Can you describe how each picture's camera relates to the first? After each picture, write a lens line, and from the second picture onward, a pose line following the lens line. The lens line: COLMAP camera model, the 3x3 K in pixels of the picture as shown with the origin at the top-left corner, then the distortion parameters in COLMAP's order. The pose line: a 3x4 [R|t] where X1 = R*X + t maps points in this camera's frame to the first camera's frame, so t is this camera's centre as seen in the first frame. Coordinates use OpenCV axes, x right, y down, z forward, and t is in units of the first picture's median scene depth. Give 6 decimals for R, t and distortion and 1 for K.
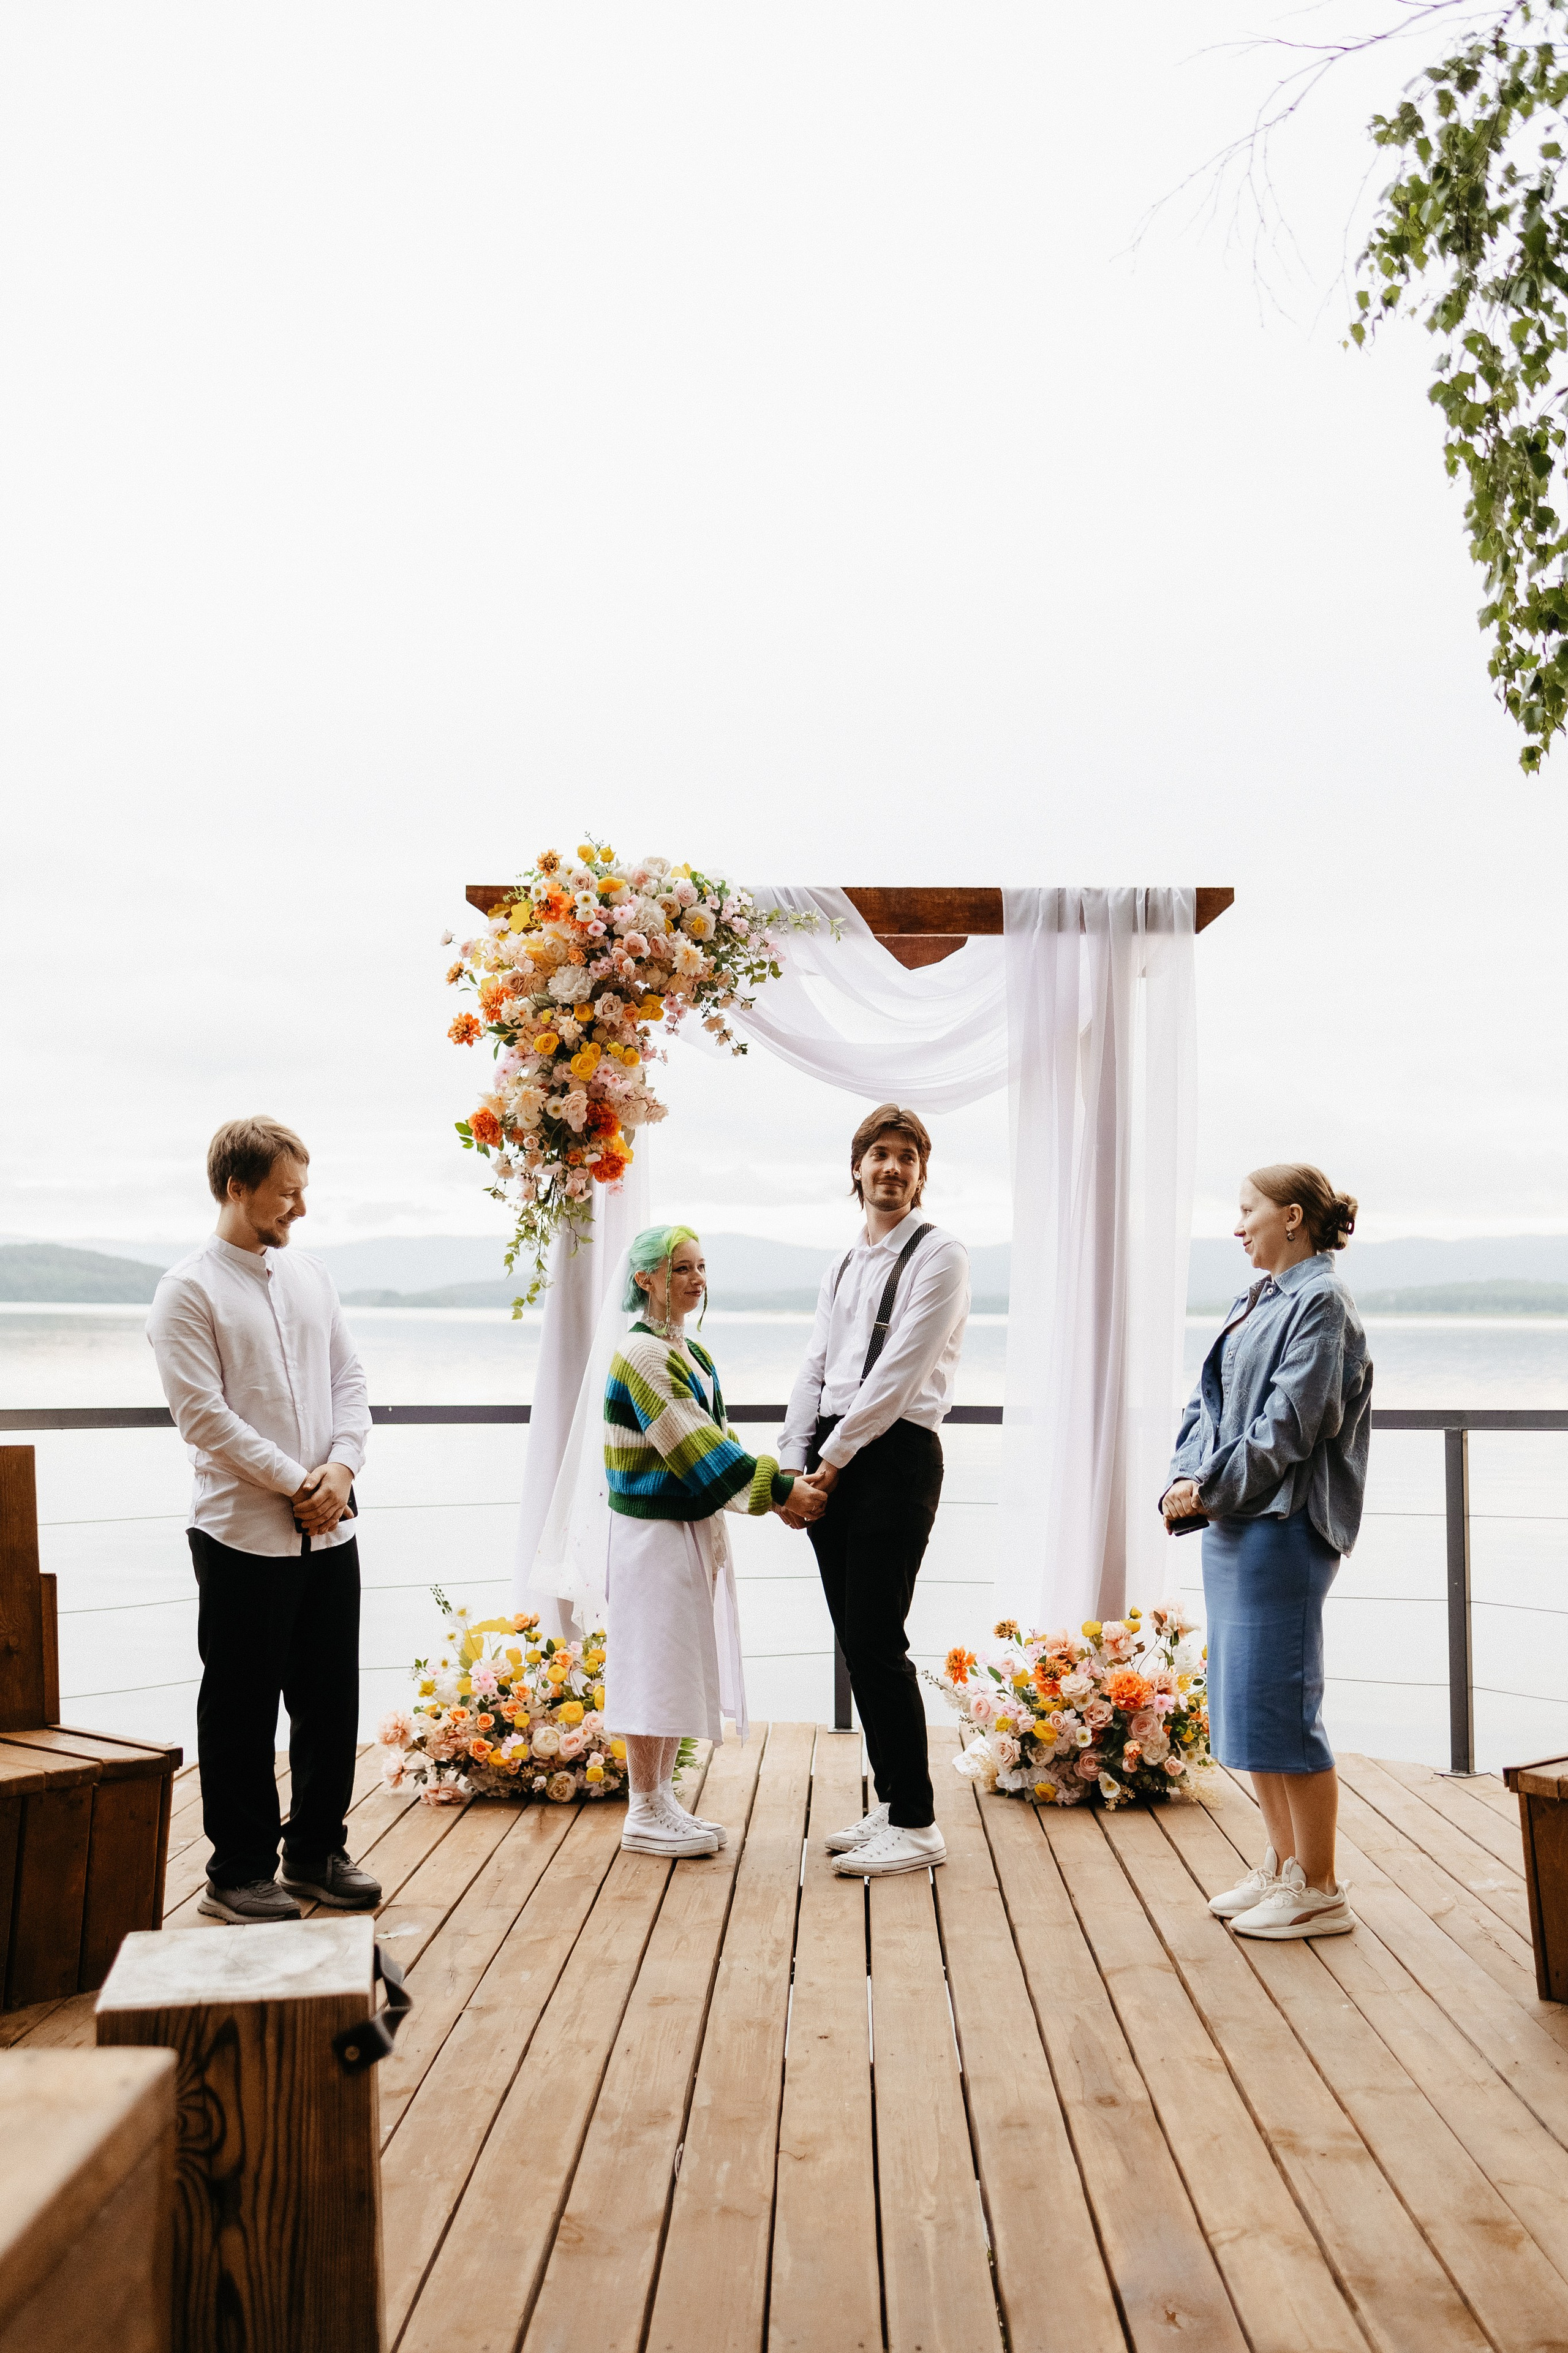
lens RADIAL K [[2351.3, 0, 772.0], [0, 2351.3, 1208.9], [0, 0, 1]] dist [0.024750, -0.030906]
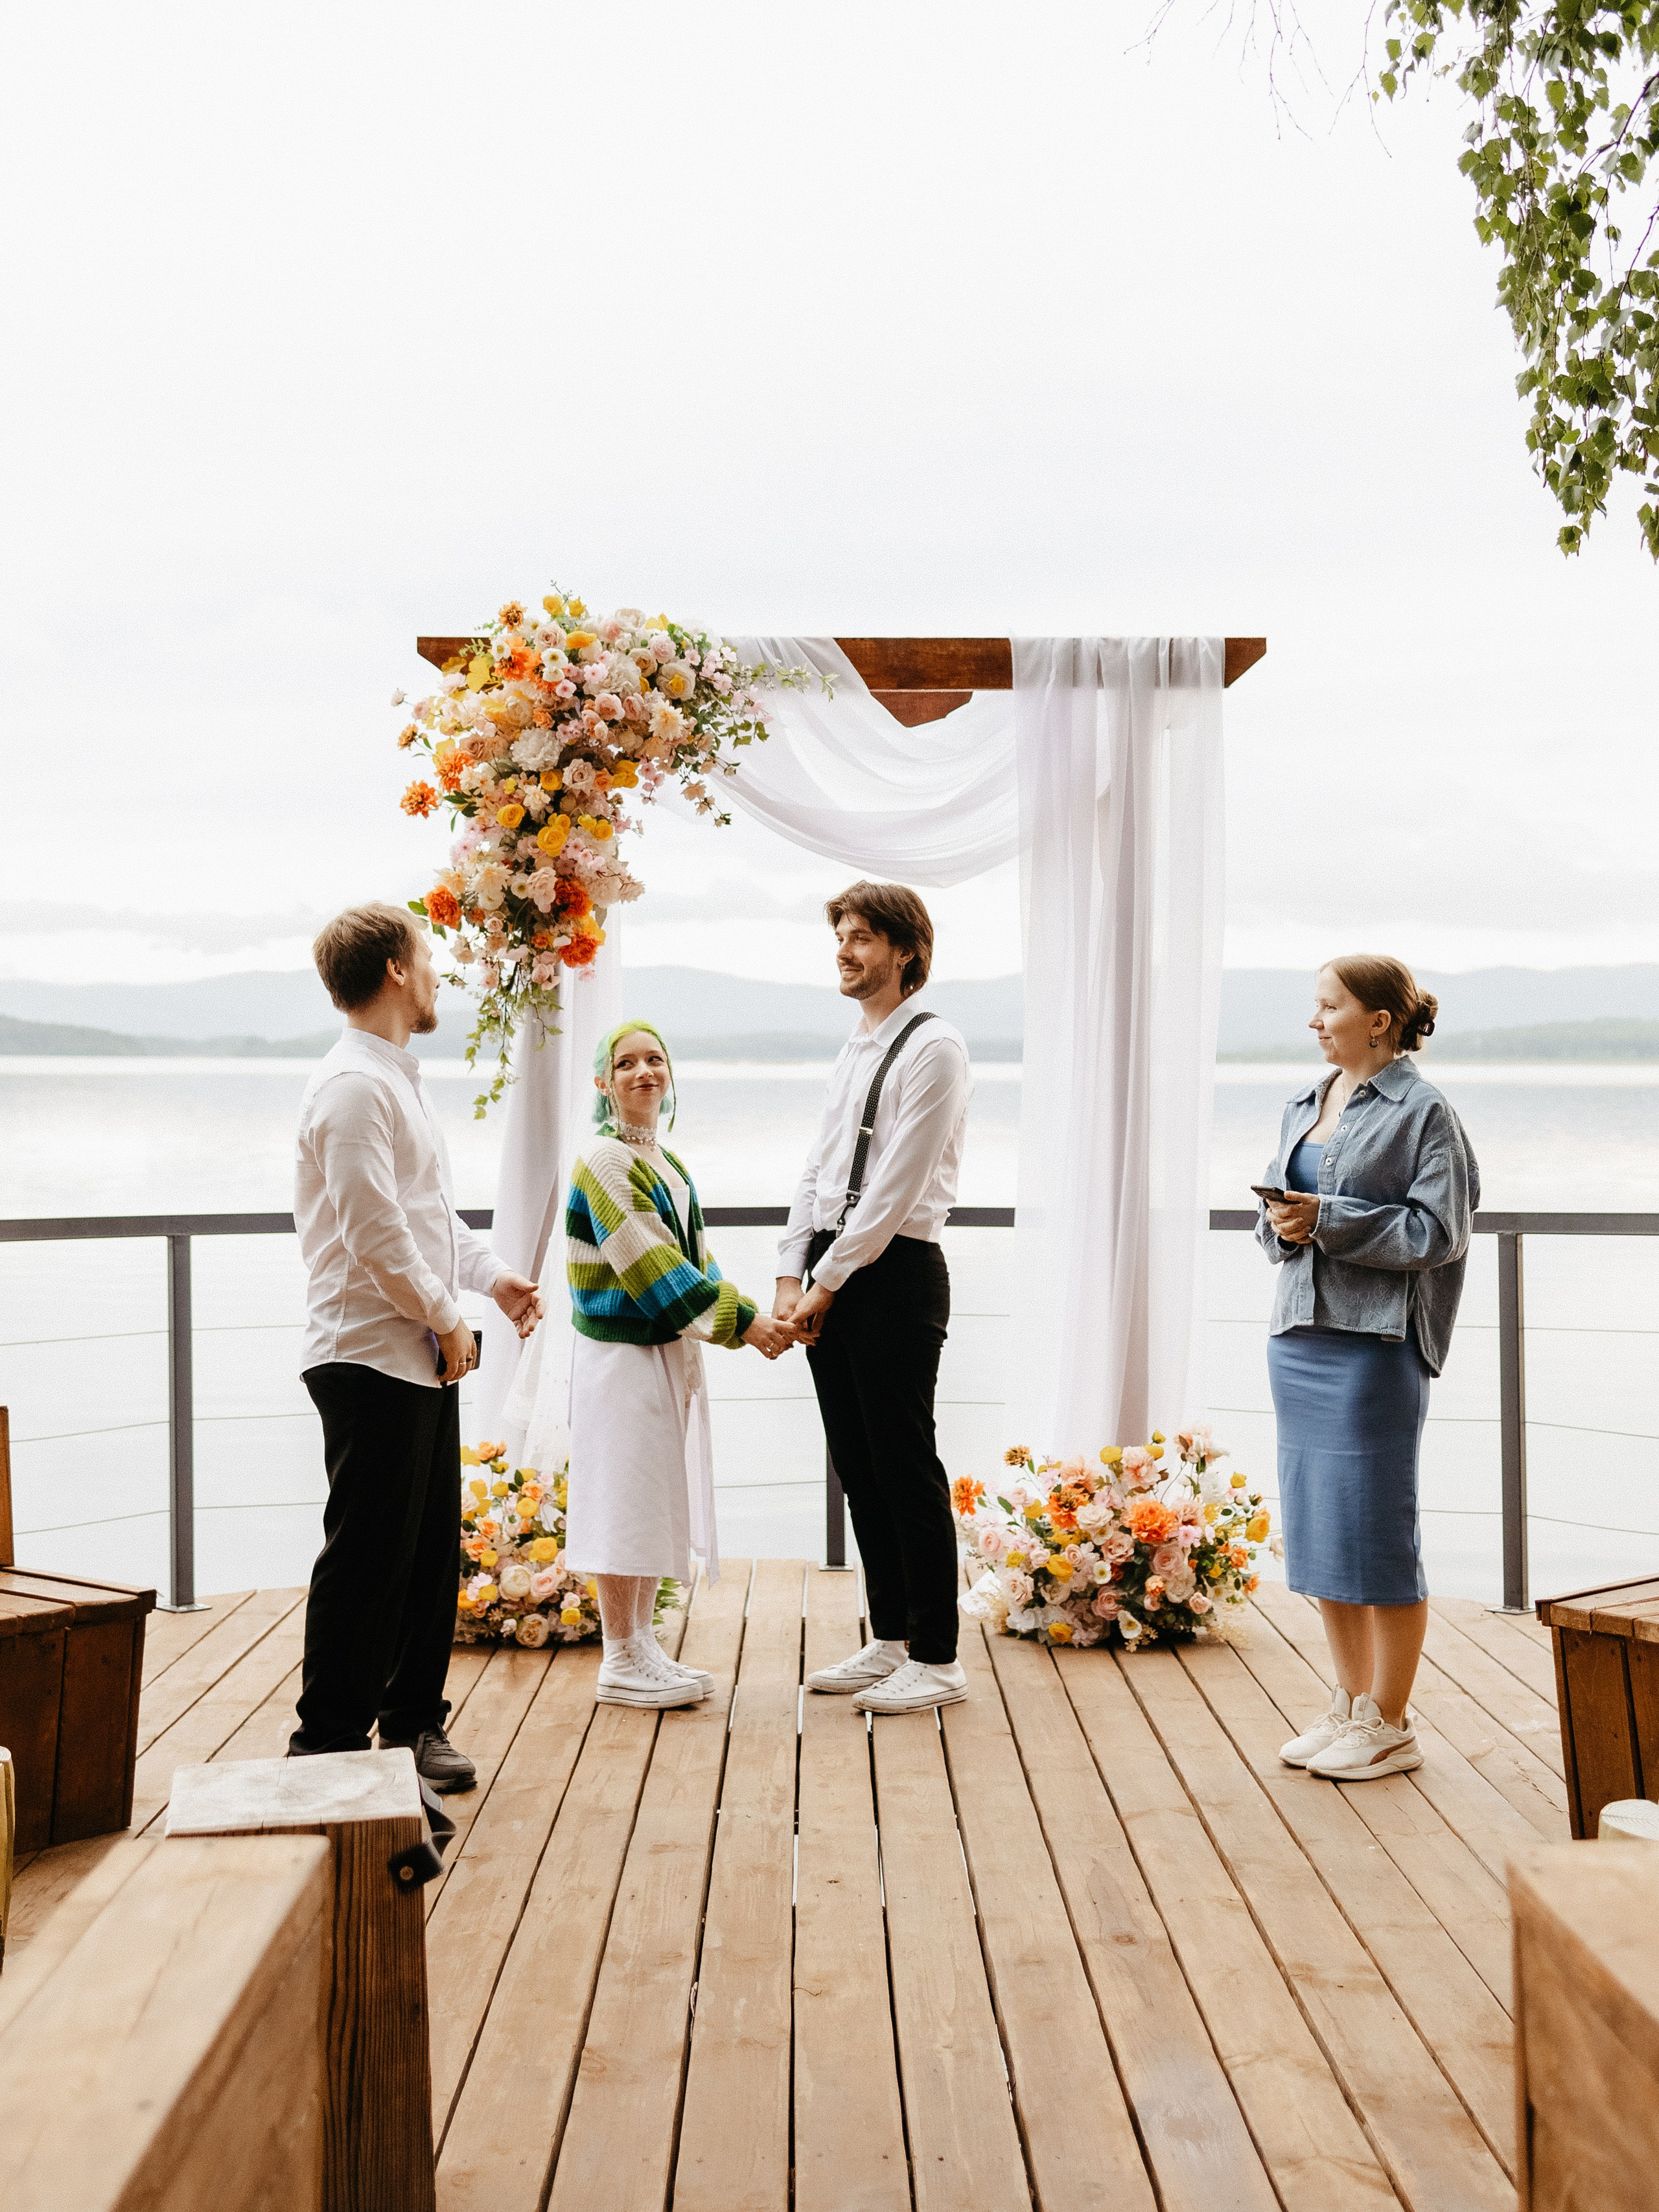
lens RADIAL K [[2862.8, 0, 769.5], [0, 2862.8, 978.2], [0, 0, 1]] dist [0.005806, -0.020243]
pose [[0.999876, -0.003619, 0.015326, -0.013218], [0.003395, 0.999887, 0.014650, -0.023637], [-0.015377, -0.014596, 0.999775, -0.108020]]
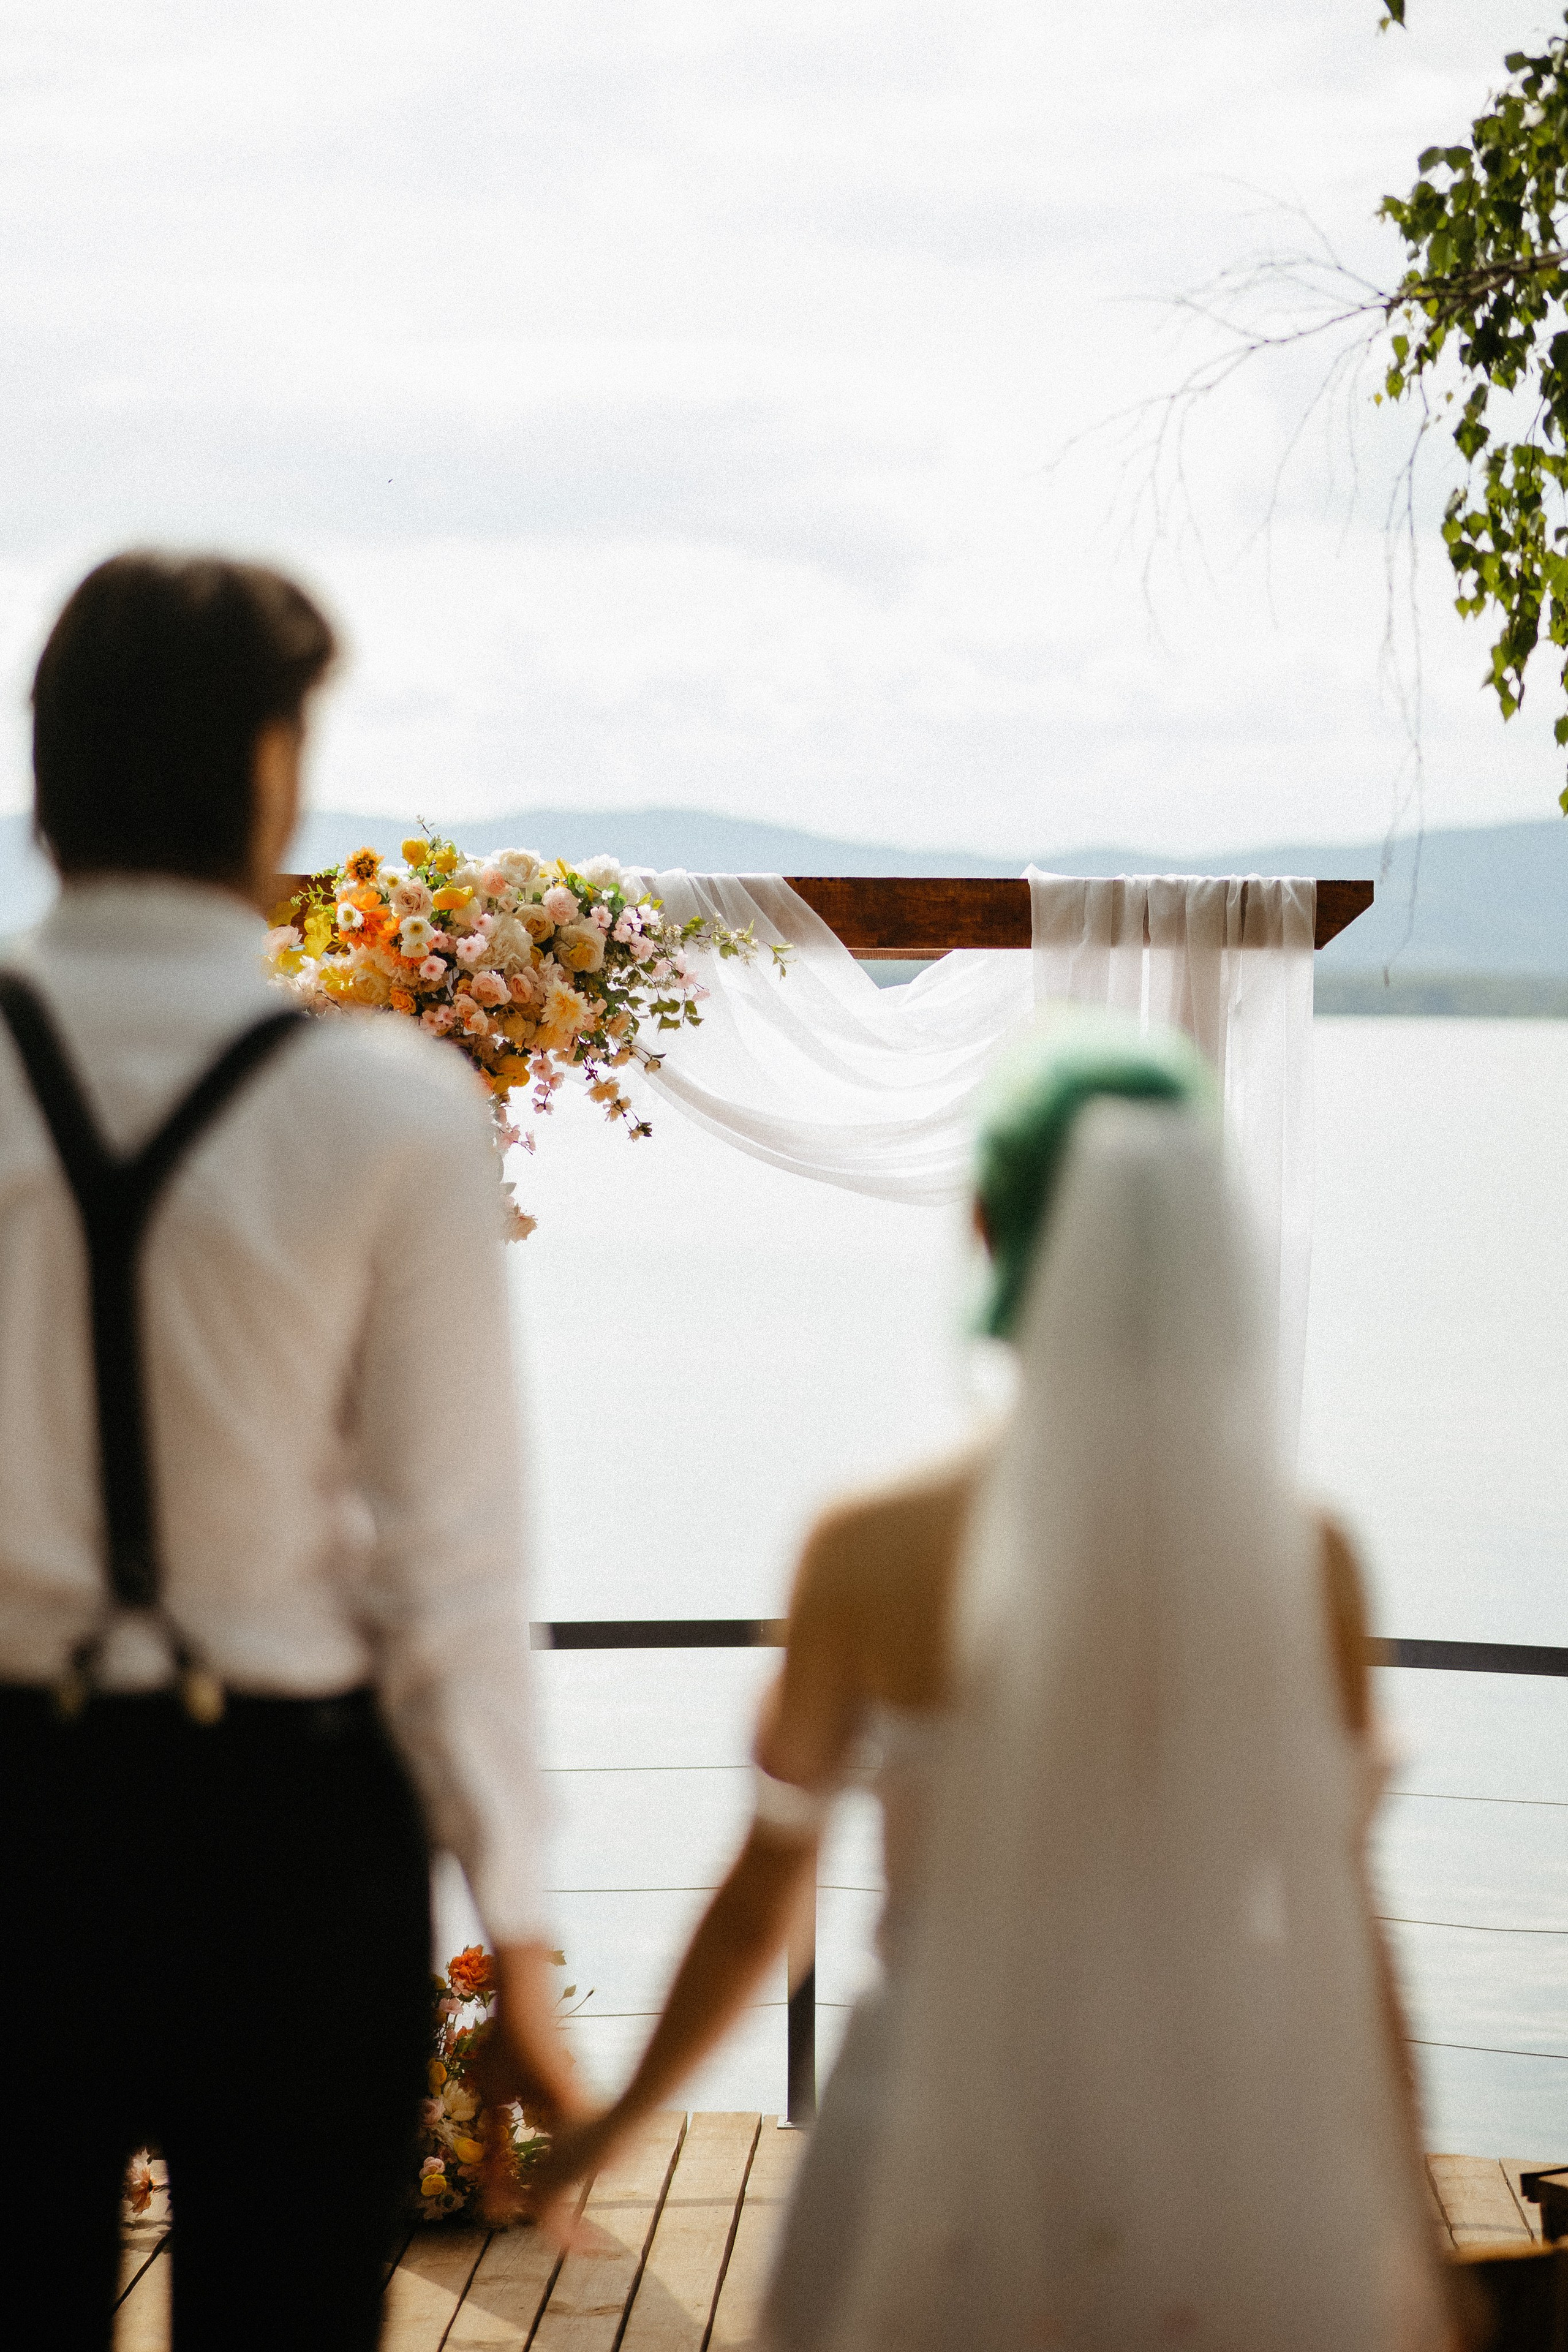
lens RADIAL K [[5562.1, 0, 858.7], [0, 5562.1, 1109.6], [0, 0, 1]] dist [0.359074, -0.207882]
pose [[0.999966, 0.001593, 0.008144, 0.037906], [-0.002026, 0.998563, 0.053548, -0.166606], [-0.008047, -0.053563, 0.998532, -0.644189]]
